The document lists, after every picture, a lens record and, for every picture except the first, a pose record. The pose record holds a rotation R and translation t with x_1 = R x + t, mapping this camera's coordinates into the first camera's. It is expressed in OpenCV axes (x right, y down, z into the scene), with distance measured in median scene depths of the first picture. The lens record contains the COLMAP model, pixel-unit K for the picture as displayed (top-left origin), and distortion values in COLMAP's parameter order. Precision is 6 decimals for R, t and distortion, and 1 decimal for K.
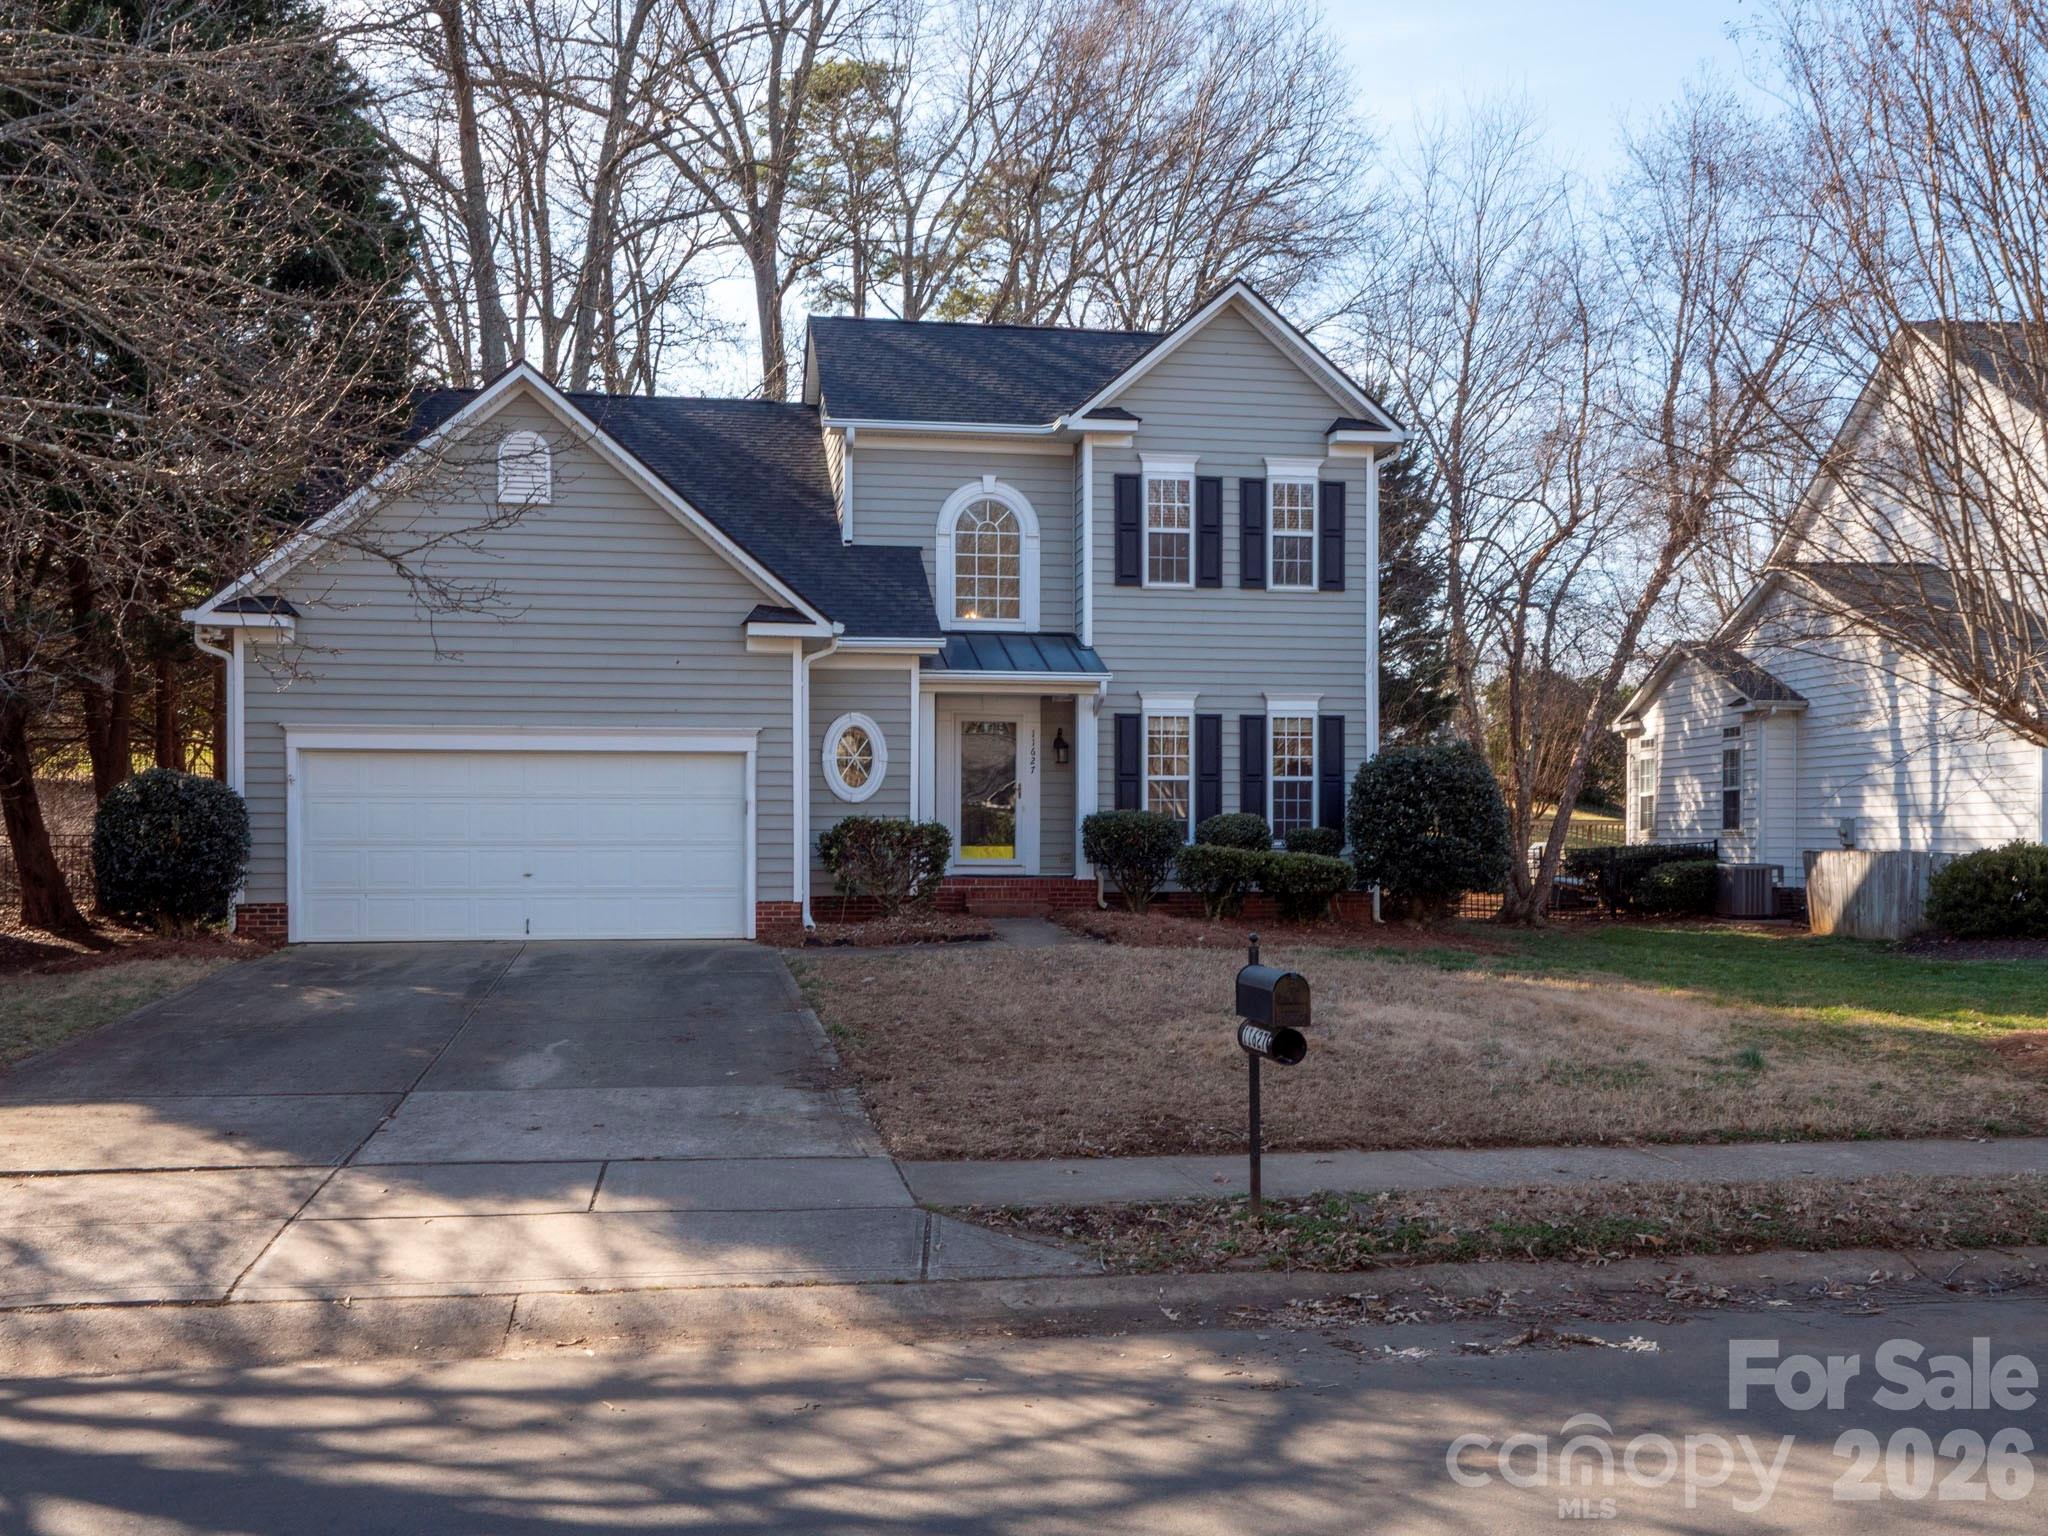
lens RADIAL K [[1788.8, 0, 1011.6], [0, 1788.8, 835.6], [0, 0, 1]] dist [0.026931, -0.001918]
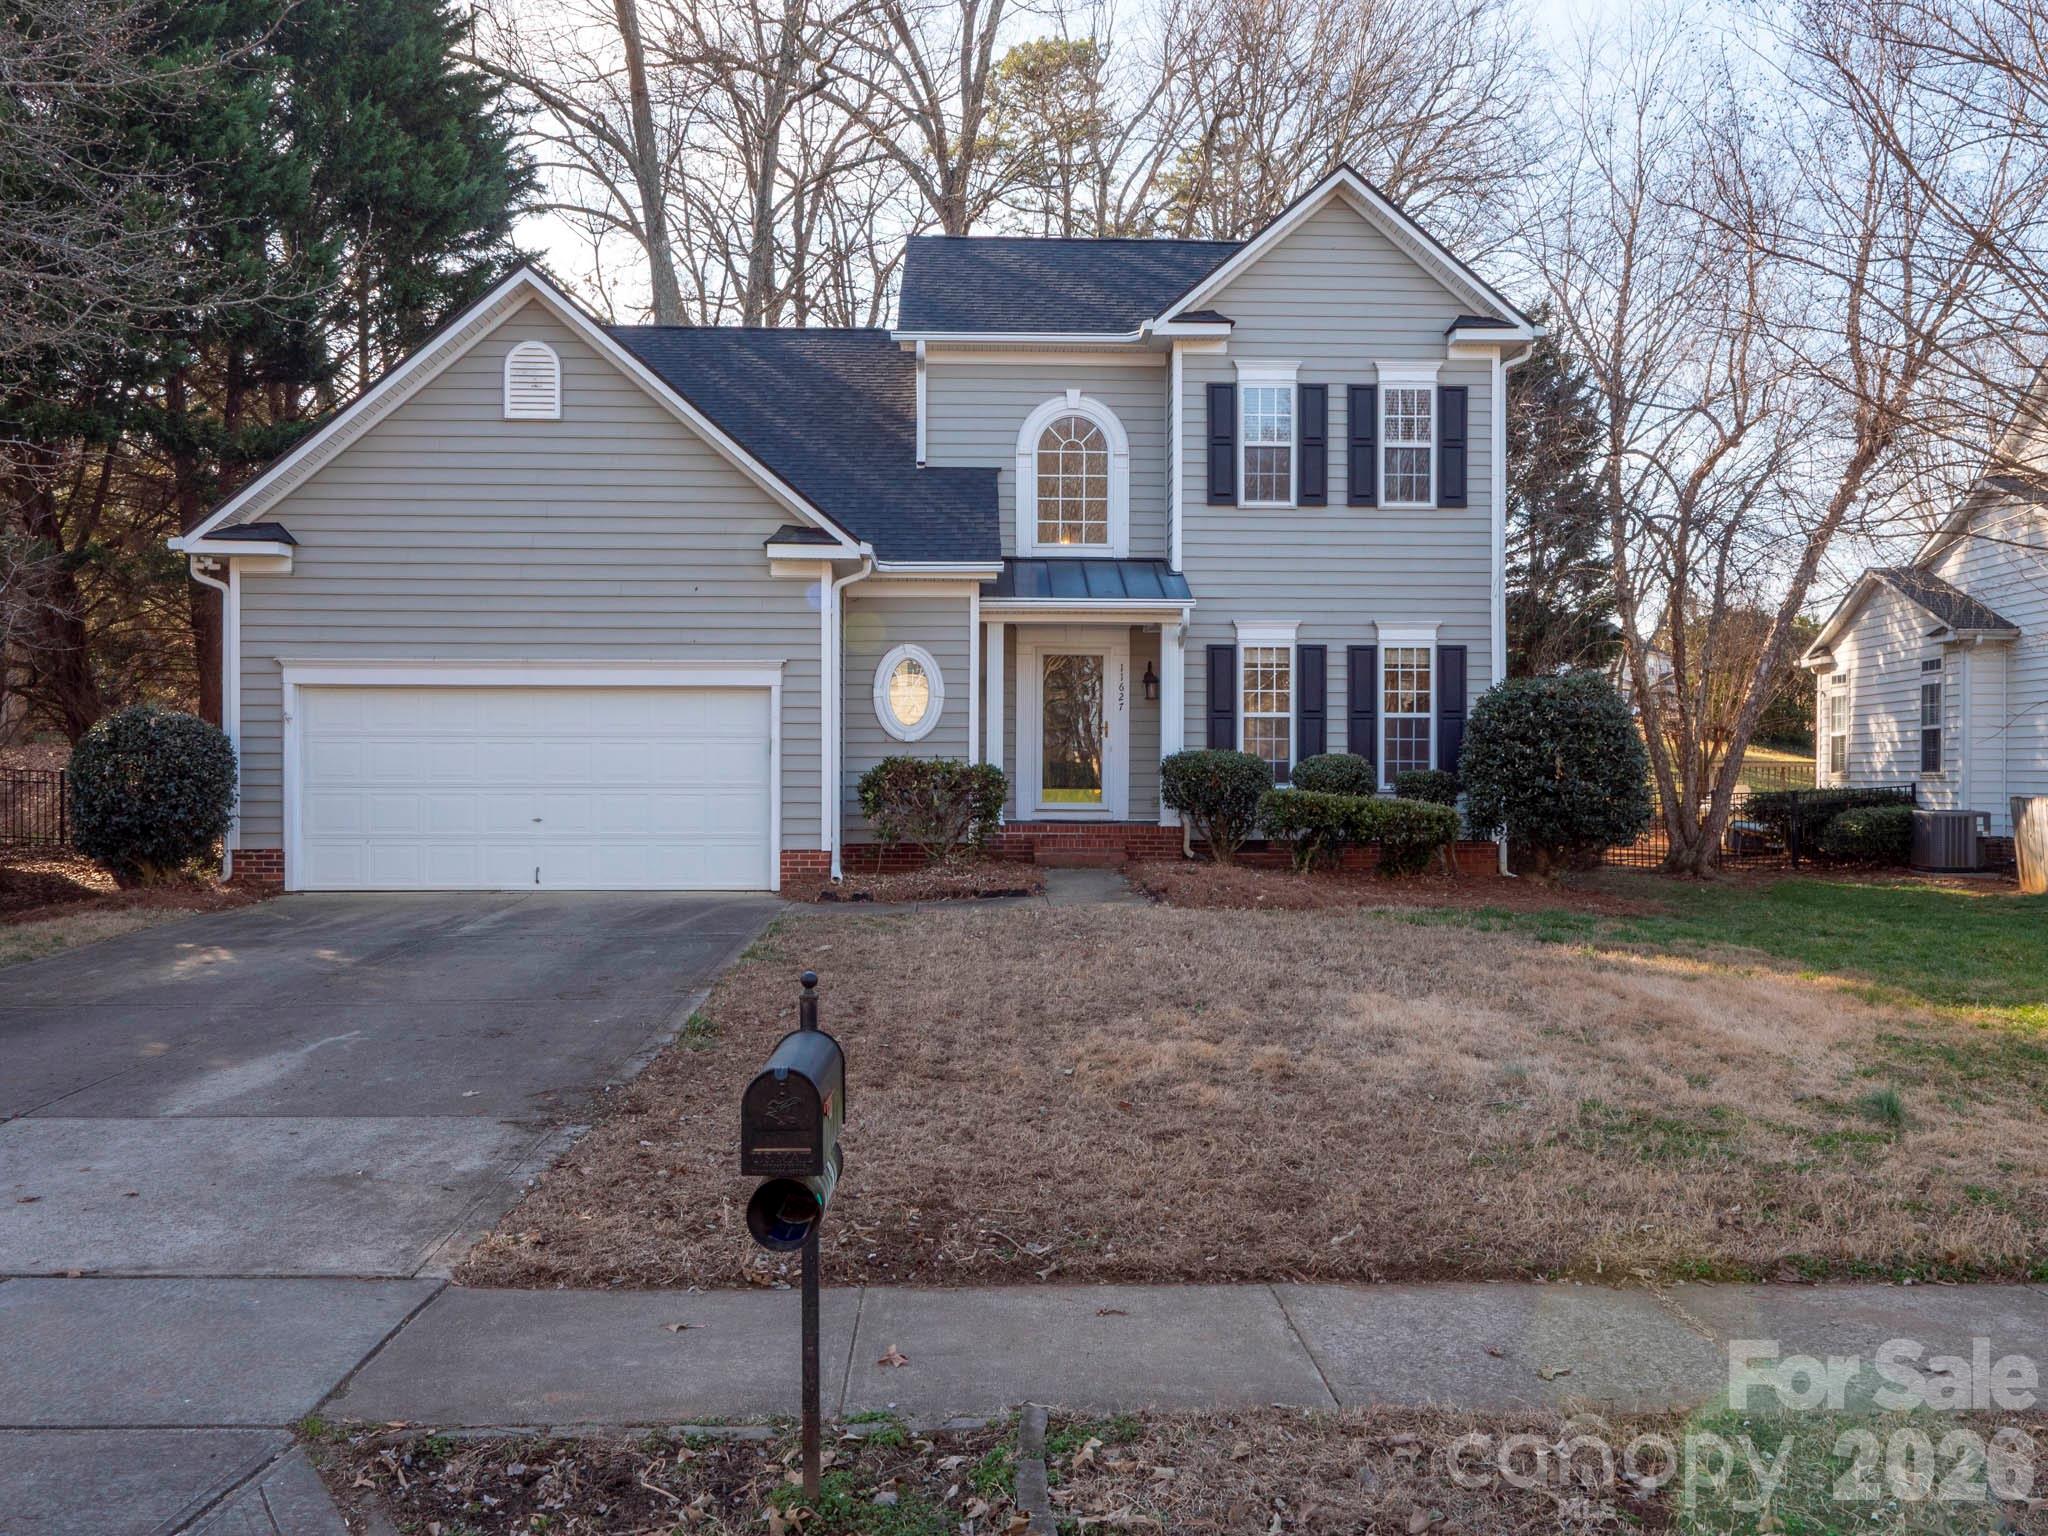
lens RADIAL K [[1673.5, 0, 1024.4], [0, 1673.5, 769.0], [0, 0, 1]] dist [0.016512, -0.002546]
pose [[0.992301, 0.001105, -0.123846, 0.071348], [-0.001625, 0.999990, -0.004095, -0.000993], [0.123840, 0.004265, 0.992293, 0.139230]]
